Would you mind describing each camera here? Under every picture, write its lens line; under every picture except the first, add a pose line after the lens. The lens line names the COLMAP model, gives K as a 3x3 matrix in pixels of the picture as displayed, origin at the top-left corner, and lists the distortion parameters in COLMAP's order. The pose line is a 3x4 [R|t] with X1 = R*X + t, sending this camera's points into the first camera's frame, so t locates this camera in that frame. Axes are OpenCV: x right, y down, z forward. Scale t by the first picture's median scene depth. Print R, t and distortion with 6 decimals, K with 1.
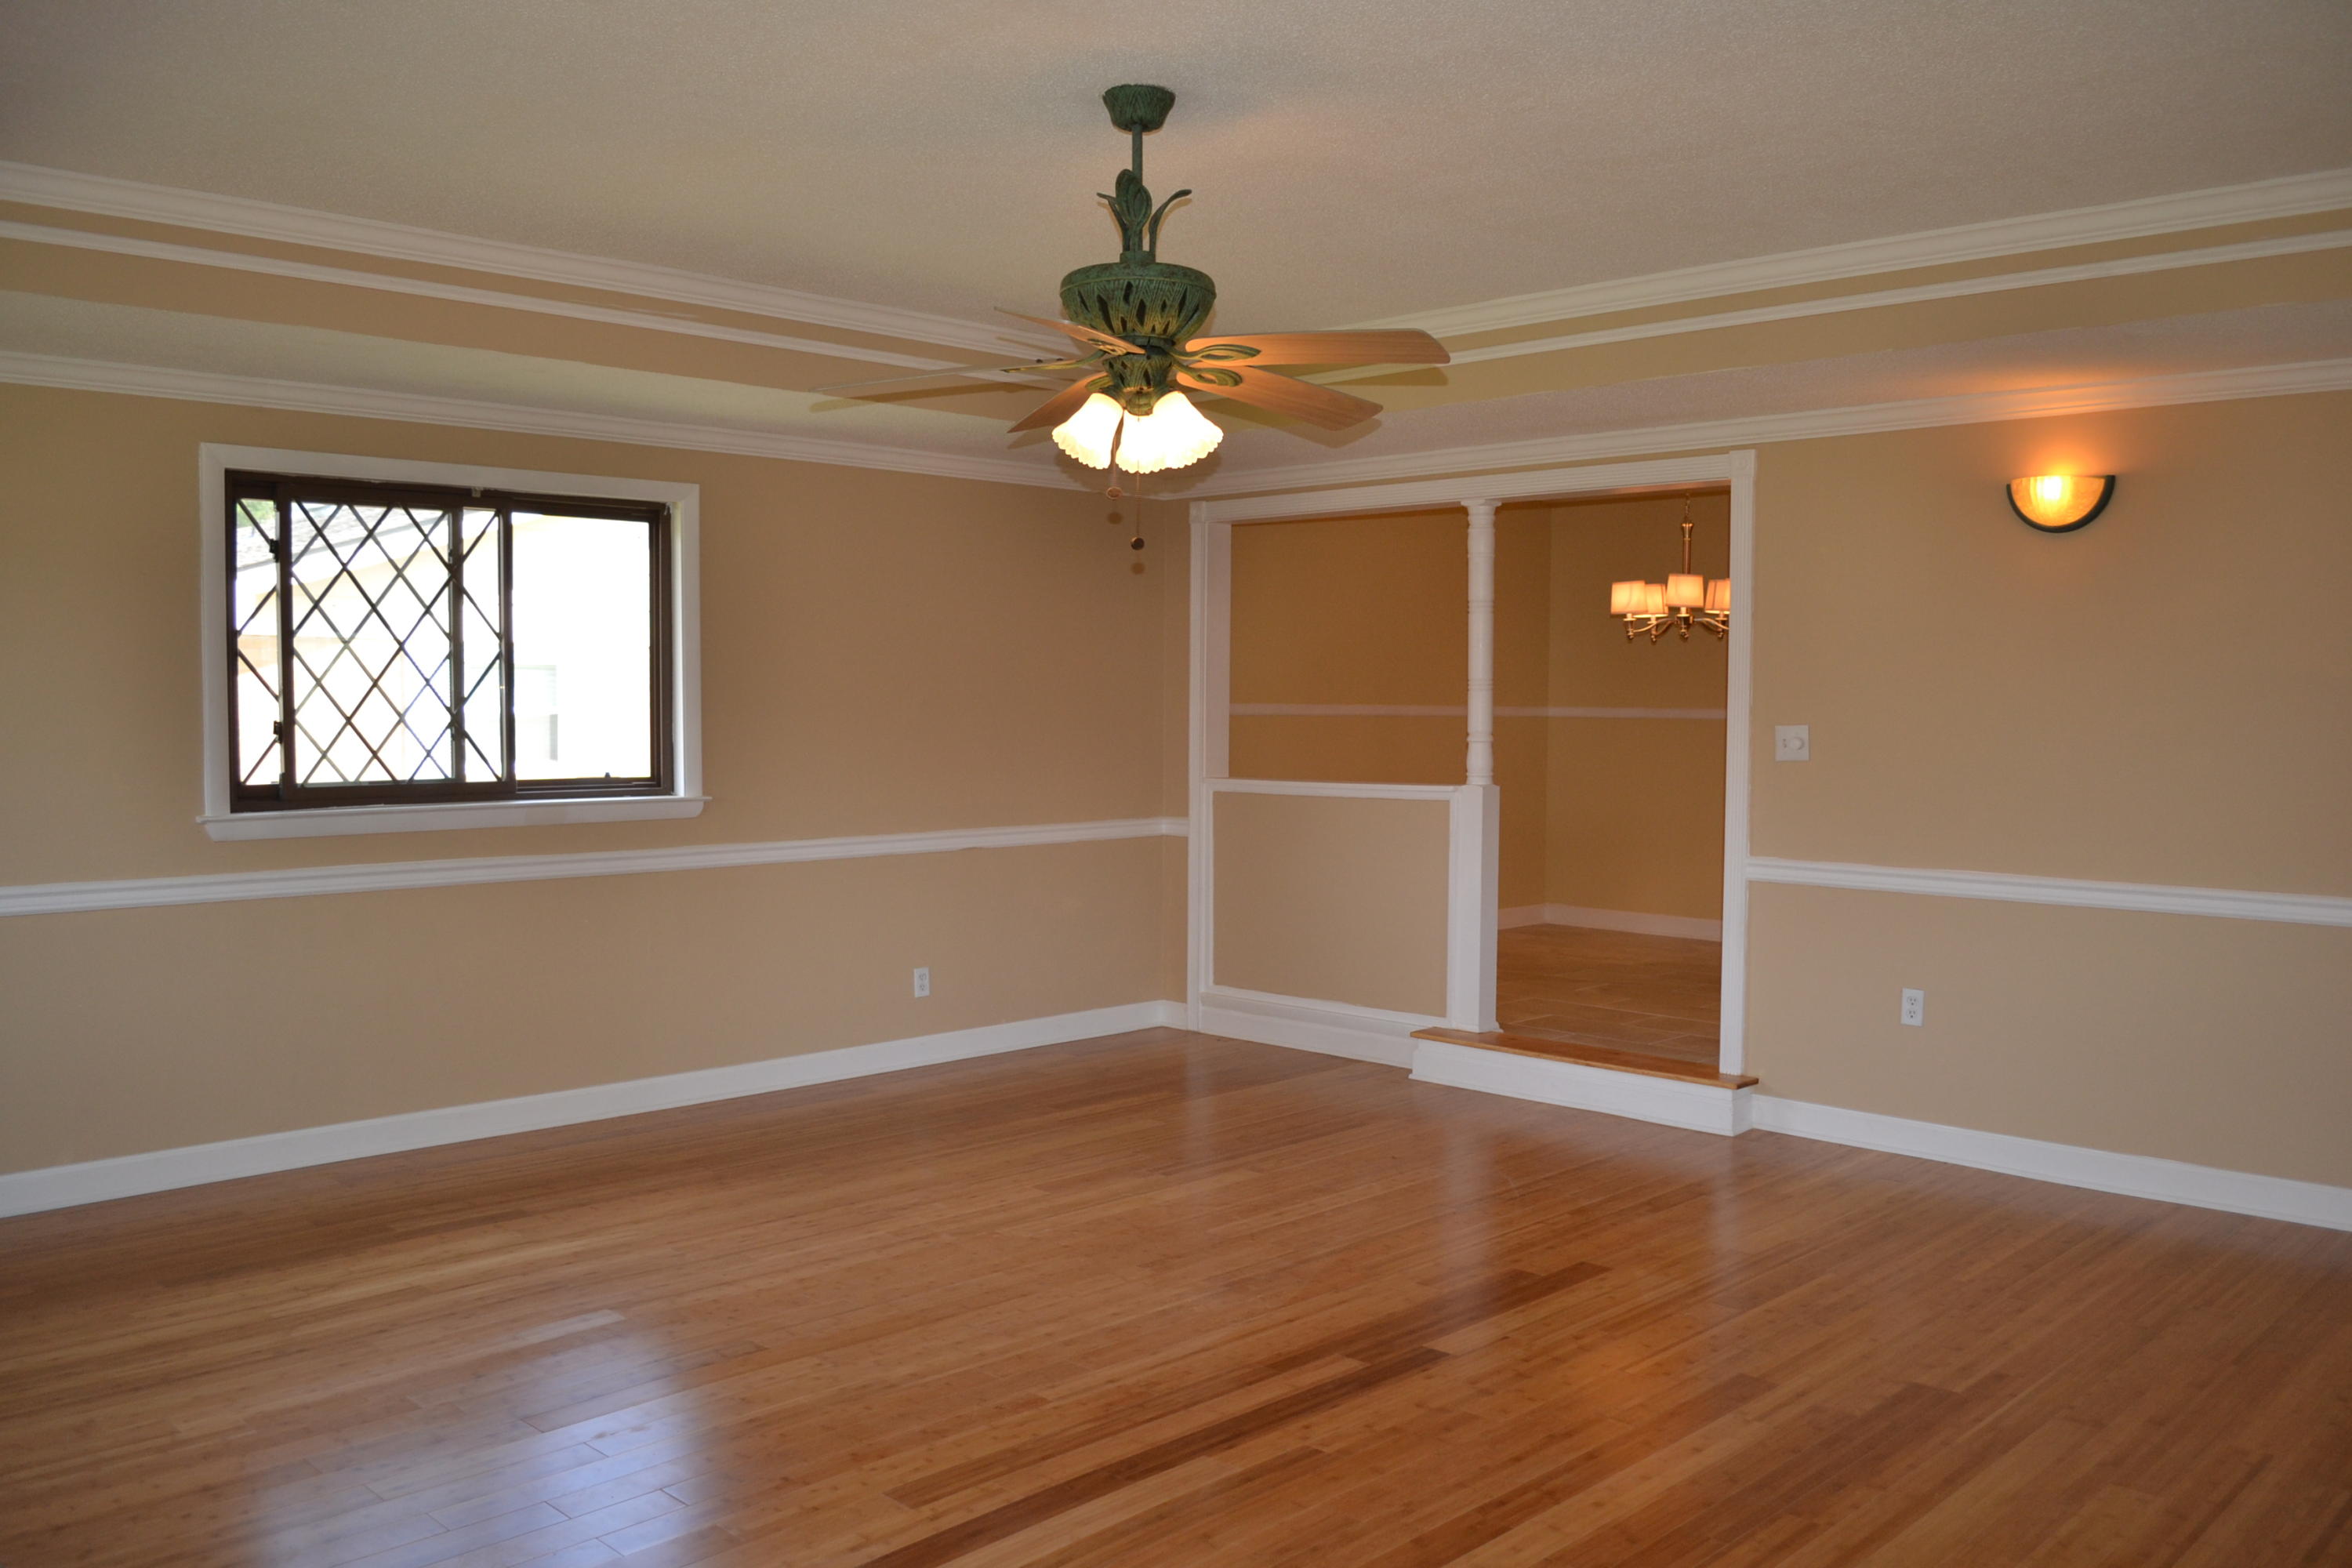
lens RADIAL K [[1893.3, 0, 1171.6], [0, 1893.3, 794.6], [0, 0, 1]] dist [-0.081145, 0.004559]
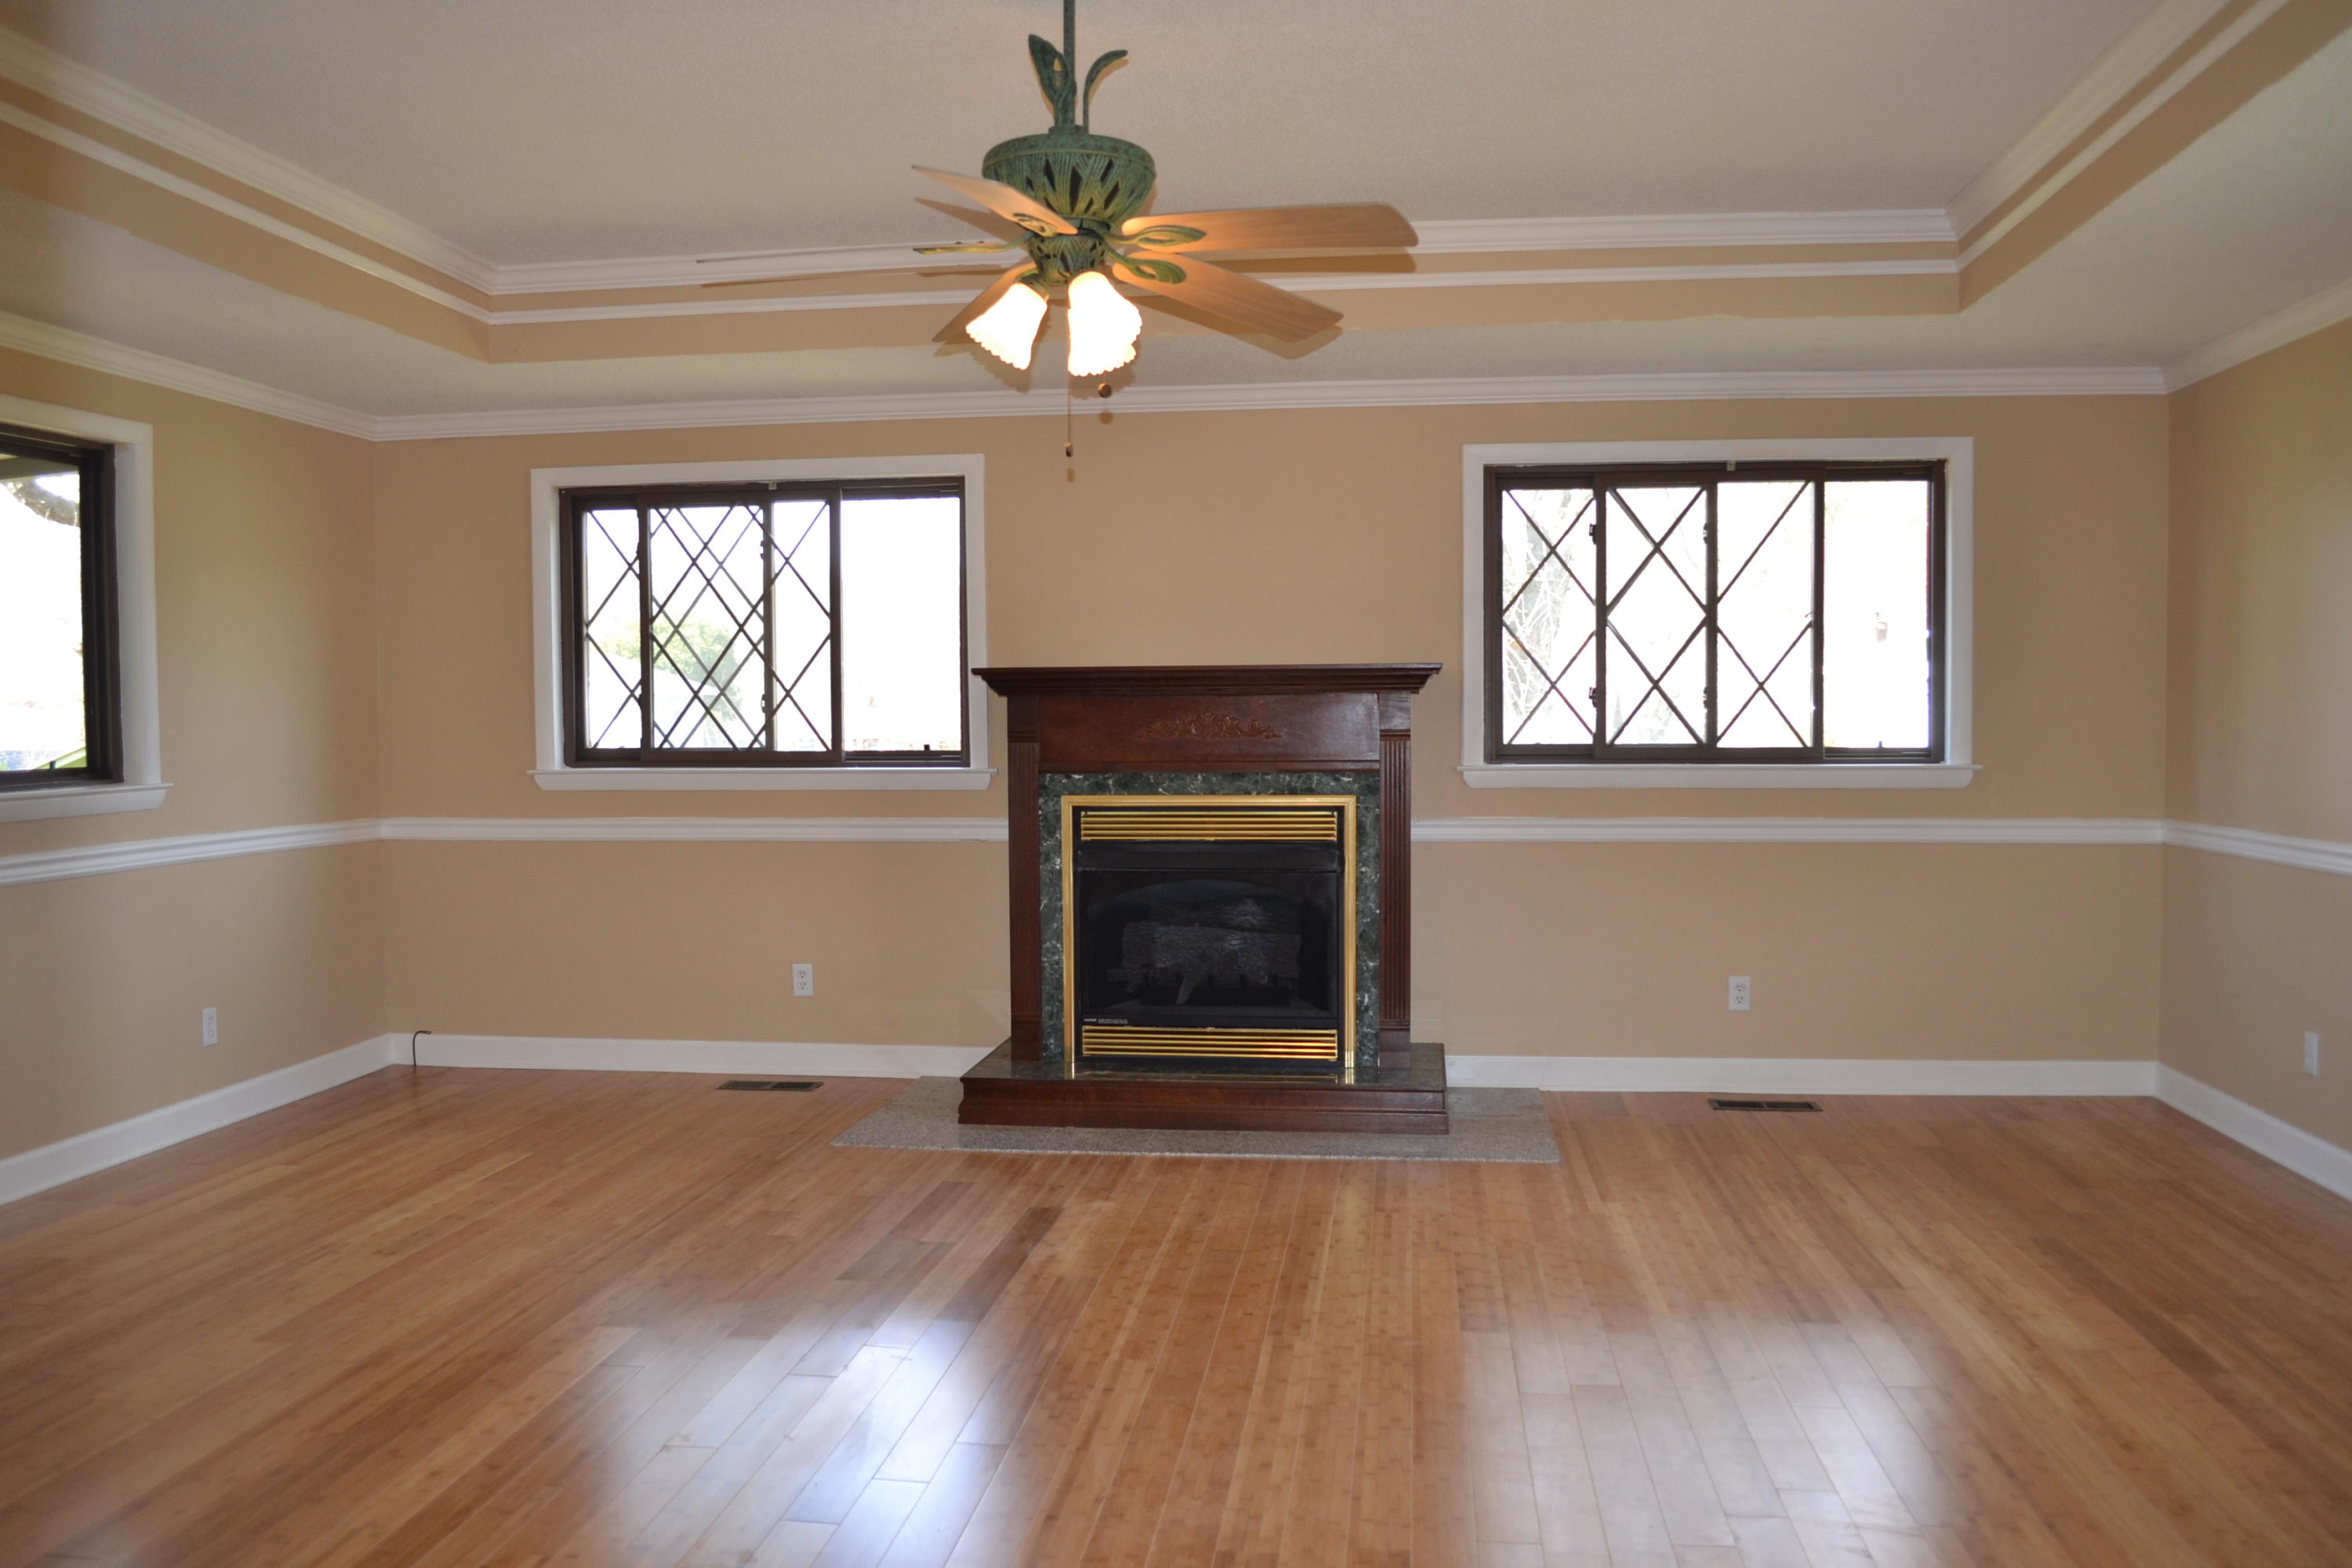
lens RADIAL K [[1893.3, 0, 1171.6], [0, 1893.3, 794.6], [0, 0, 1]] dist [-0.081145, 0.004559]
pose [[-0.791527, 0.026455, -0.610562, 0.480430], [-0.029879, 0.996193, 0.081898, -0.042289], [0.610404, 0.083067, -0.787723, 1.696005]]
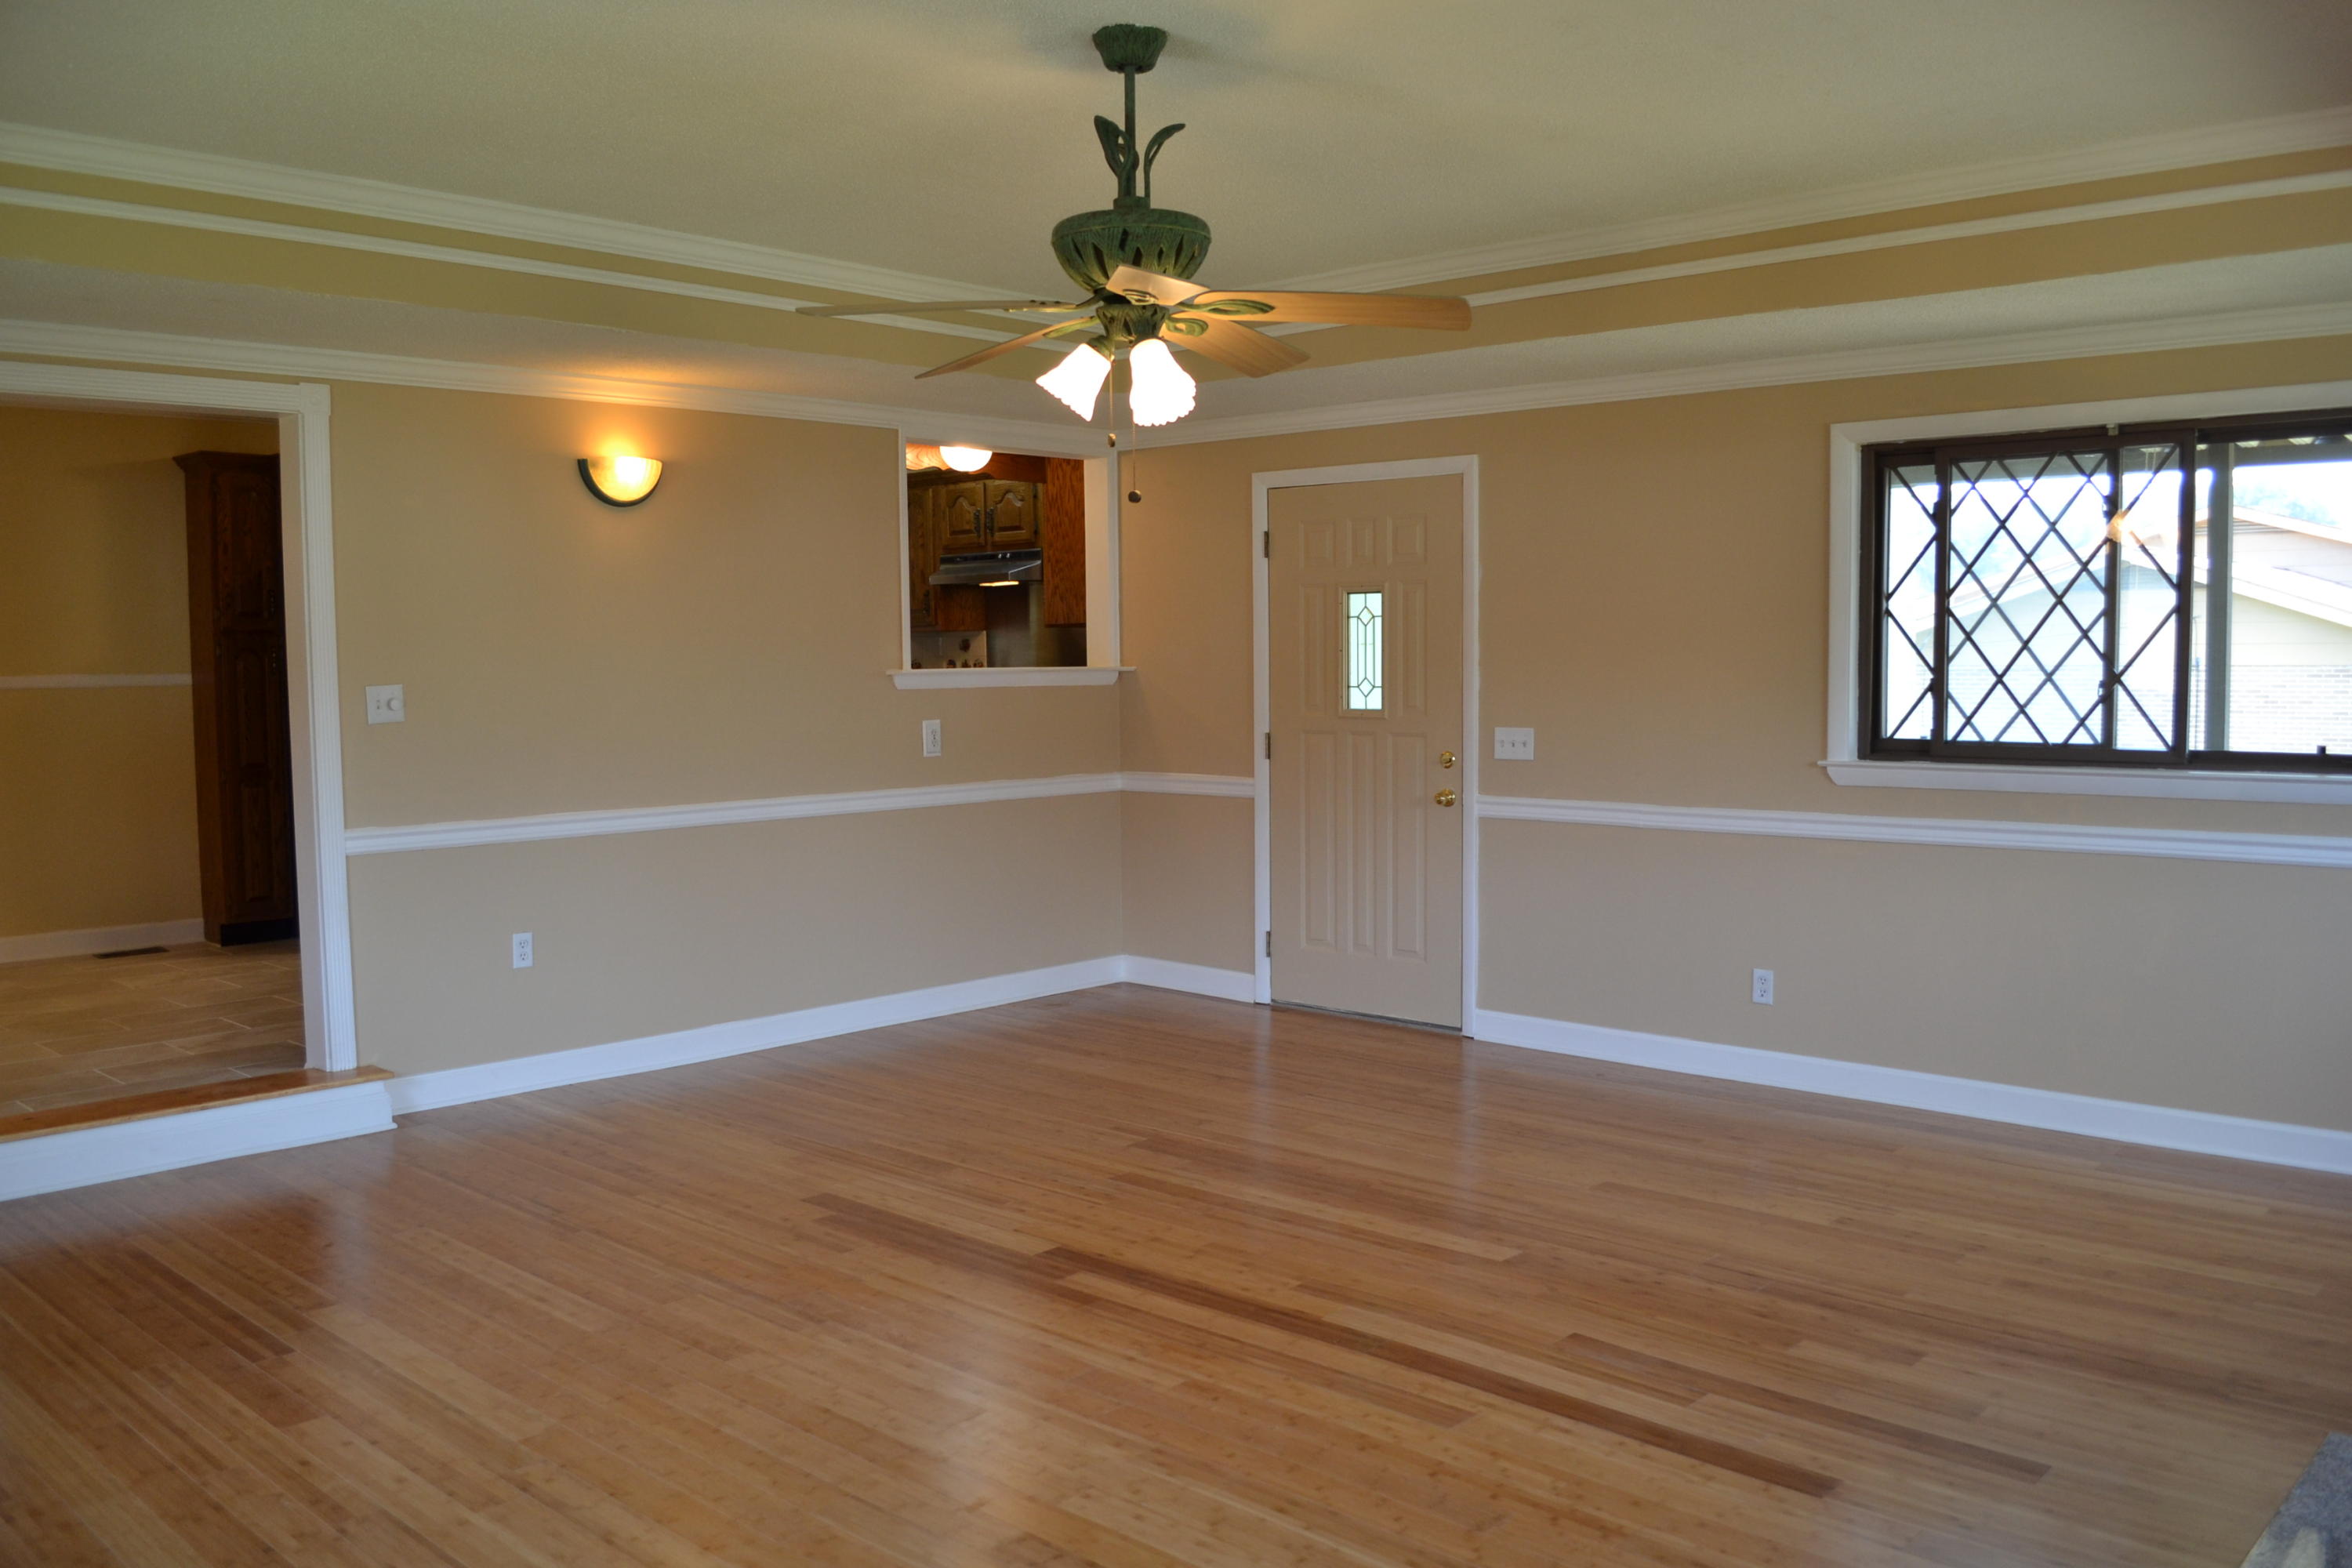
lens RADIAL K [[1893.3, 0, 1171.6], [0, 1893.3, 794.6], [0, 0, 1]] dist [-0.081145, 0.004559]
pose [[-0.032432, -0.081662, 0.996132, -0.974544], [0.061237, 0.994622, 0.083532, -0.056805], [-0.997596, 0.063710, -0.027257, 0.986852]]
